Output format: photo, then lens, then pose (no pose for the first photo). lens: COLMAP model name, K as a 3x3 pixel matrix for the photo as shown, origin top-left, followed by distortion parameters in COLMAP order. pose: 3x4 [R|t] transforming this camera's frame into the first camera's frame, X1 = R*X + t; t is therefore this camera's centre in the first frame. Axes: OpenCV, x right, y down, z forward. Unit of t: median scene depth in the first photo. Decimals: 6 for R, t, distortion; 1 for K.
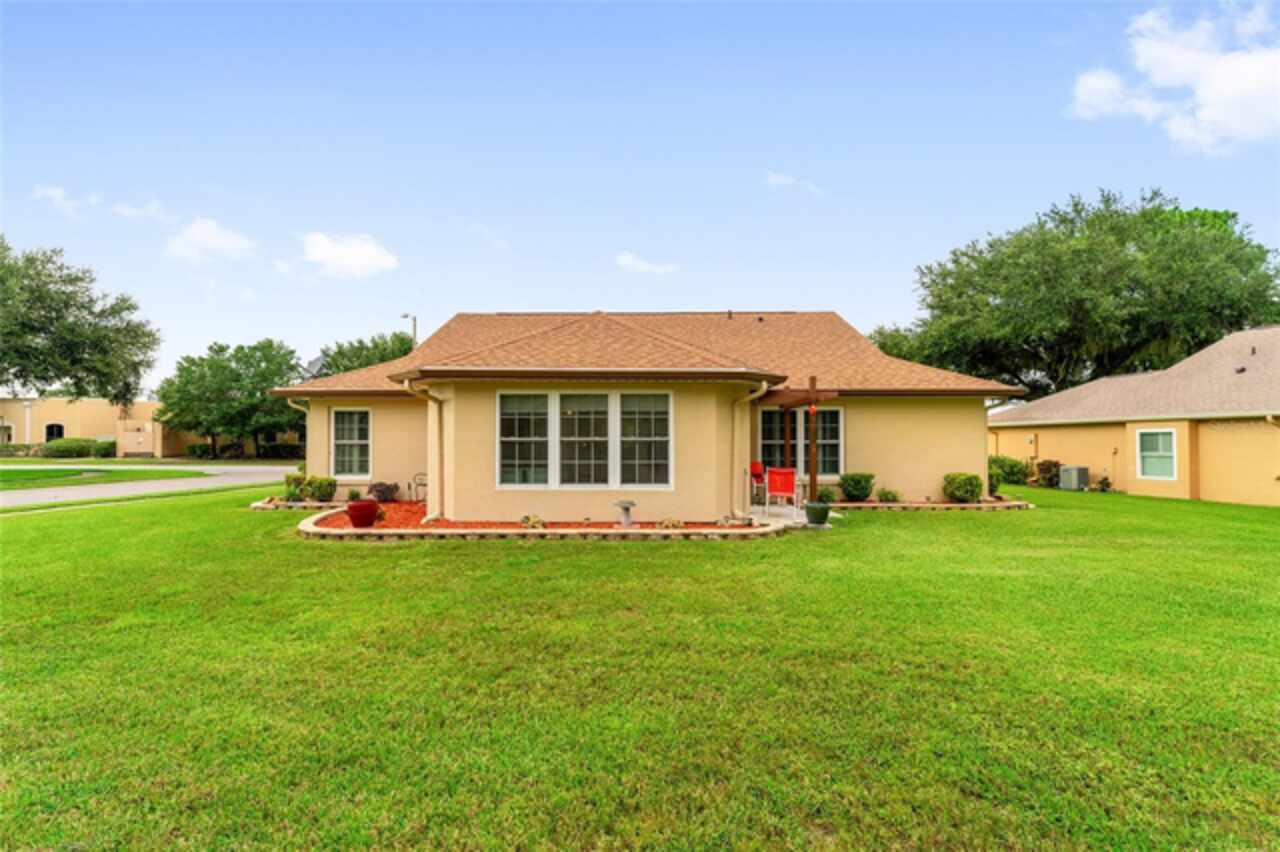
lens RADIAL K [[577.5, 0, 639.0], [0, 577.5, 447.4], [0, 0, 1]] dist [-0.001795, -0.000212]
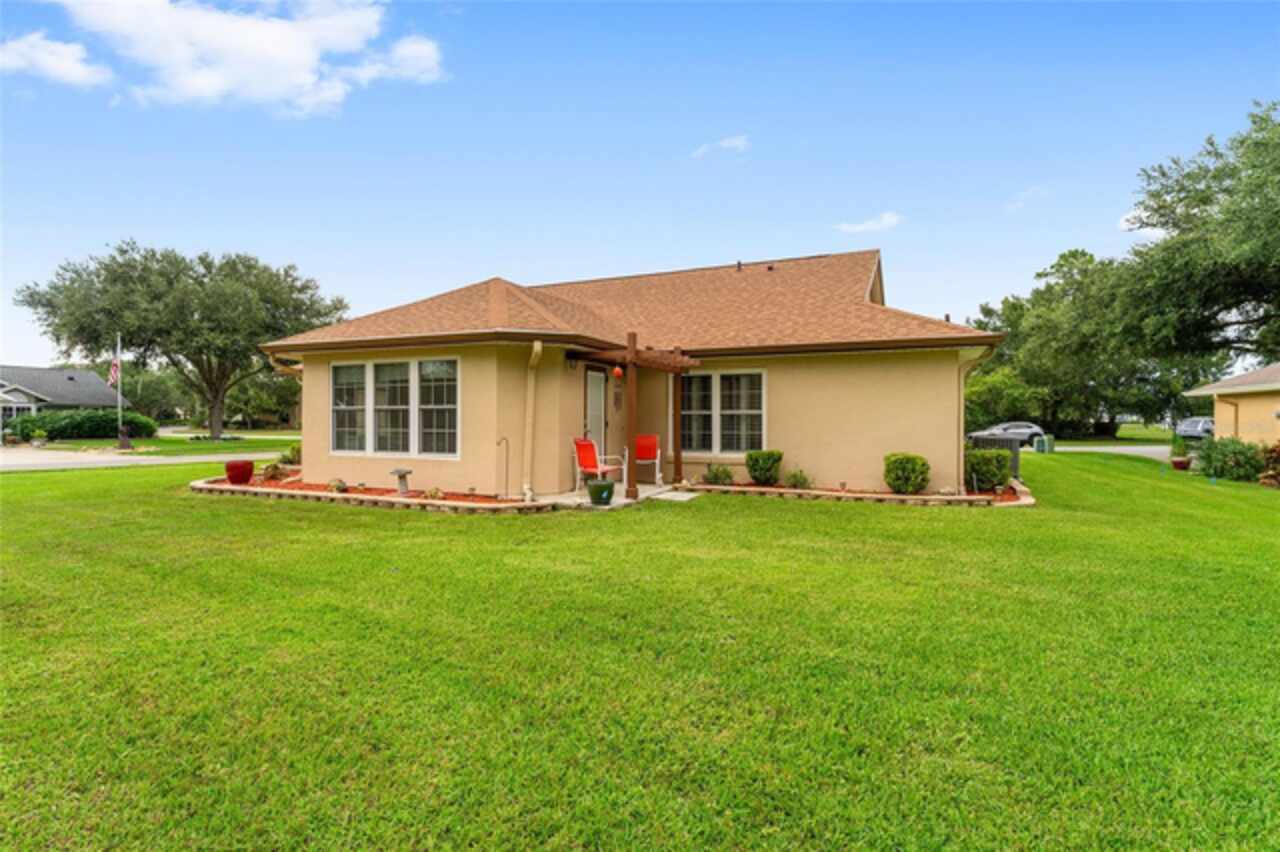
lens RADIAL K [[625.6, 0, 640.1], [0, 625.6, 433.9], [0, 0, 1]] dist [-0.003427, 0.000474]
pose [[0.915382, 0.009734, -0.402469, 0.738905], [-0.006137, 0.999929, 0.010227, 0.017771], [0.402540, -0.006892, 0.915377, 0.171258]]
